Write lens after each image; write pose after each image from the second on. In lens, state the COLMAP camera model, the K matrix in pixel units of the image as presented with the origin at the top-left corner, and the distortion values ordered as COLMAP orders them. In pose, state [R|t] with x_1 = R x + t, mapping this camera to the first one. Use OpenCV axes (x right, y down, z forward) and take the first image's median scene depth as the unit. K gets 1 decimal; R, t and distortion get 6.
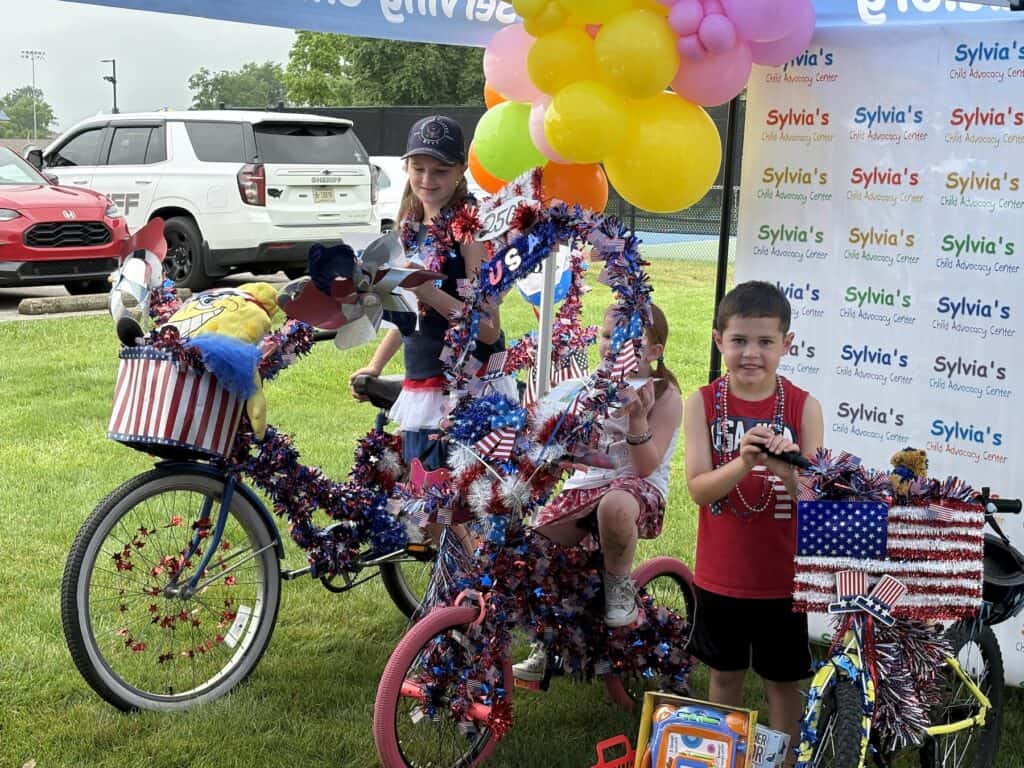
lens RADIAL K [[1599.7, 0, 492.9], [0, 1599.7, 379.5], [0, 0, 1]] dist [0.278146, -1.162041]
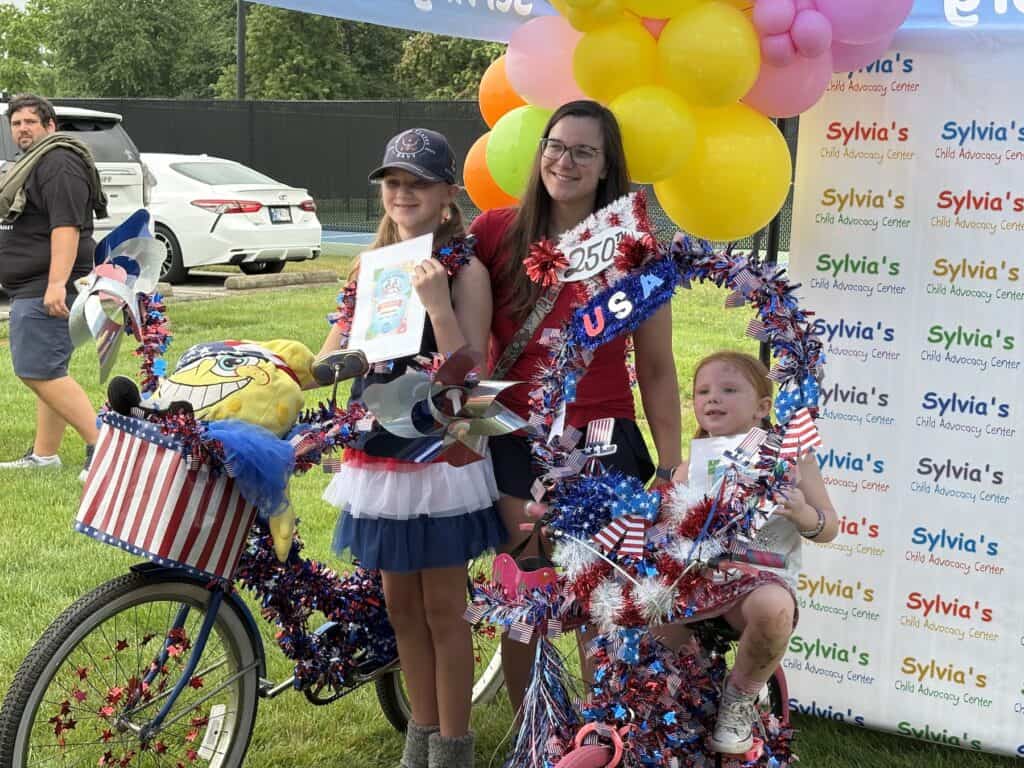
lens RADIAL K [[1602.8, 0, 525.2], [0, 1602.8, 364.7], [0, 0, 1]] dist [0.251243, -1.062597]
pose [[0.979215, -0.017467, 0.202074, -0.200452], [0.018808, 0.999812, -0.004721, -0.041988], [-0.201953, 0.008424, 0.979359, 0.213113]]
